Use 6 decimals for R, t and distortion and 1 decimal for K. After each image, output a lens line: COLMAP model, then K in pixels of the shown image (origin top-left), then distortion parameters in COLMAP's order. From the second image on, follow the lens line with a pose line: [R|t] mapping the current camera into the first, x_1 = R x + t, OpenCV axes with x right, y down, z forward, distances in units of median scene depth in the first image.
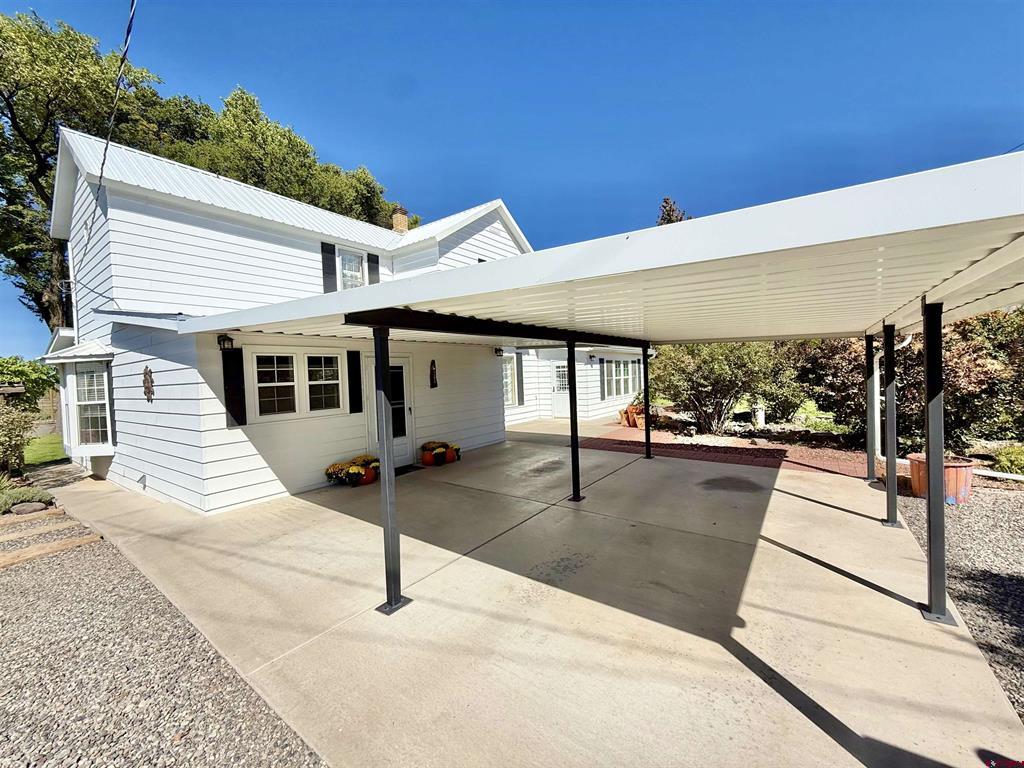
lens RADIAL K [[411.9, 0, 511.8], [0, 411.9, 384.8], [0, 0, 1]] dist [0.006633, -0.000078]
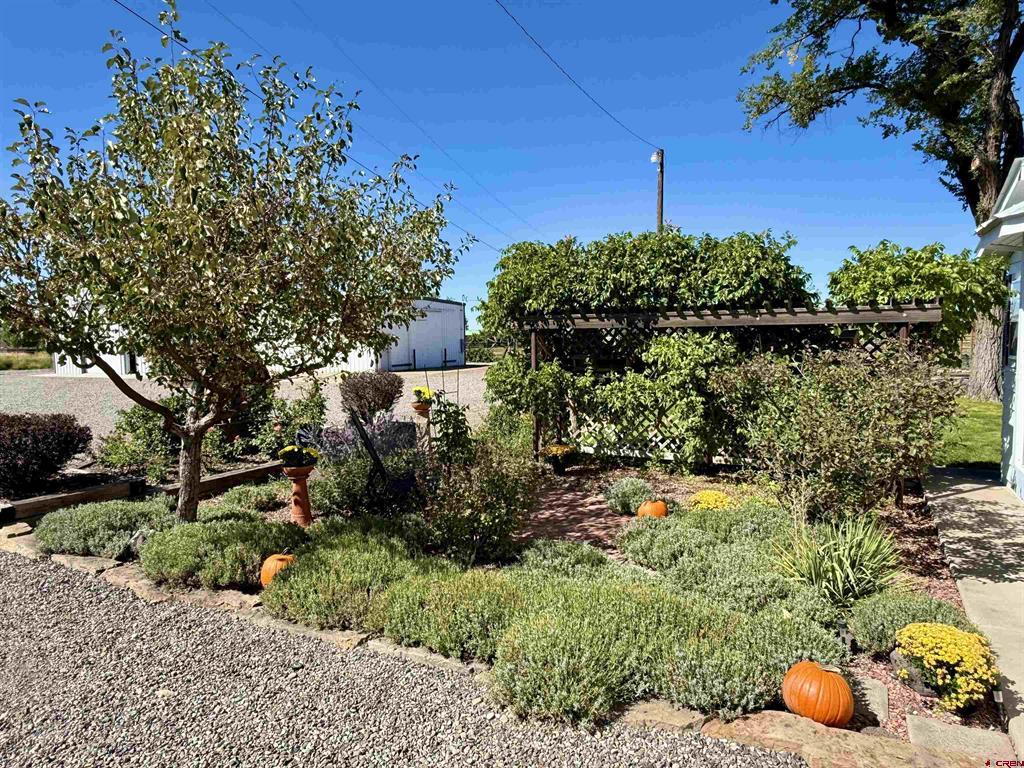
lens RADIAL K [[656.3, 0, 511.8], [0, 656.3, 384.0], [0, 0, 1]] dist [-0.009859, -0.002806]
pose [[0.140767, 0.115536, -0.983278, -0.521073], [-0.029055, 0.993222, 0.112545, 0.017982], [0.989616, 0.012726, 0.143169, 0.428993]]
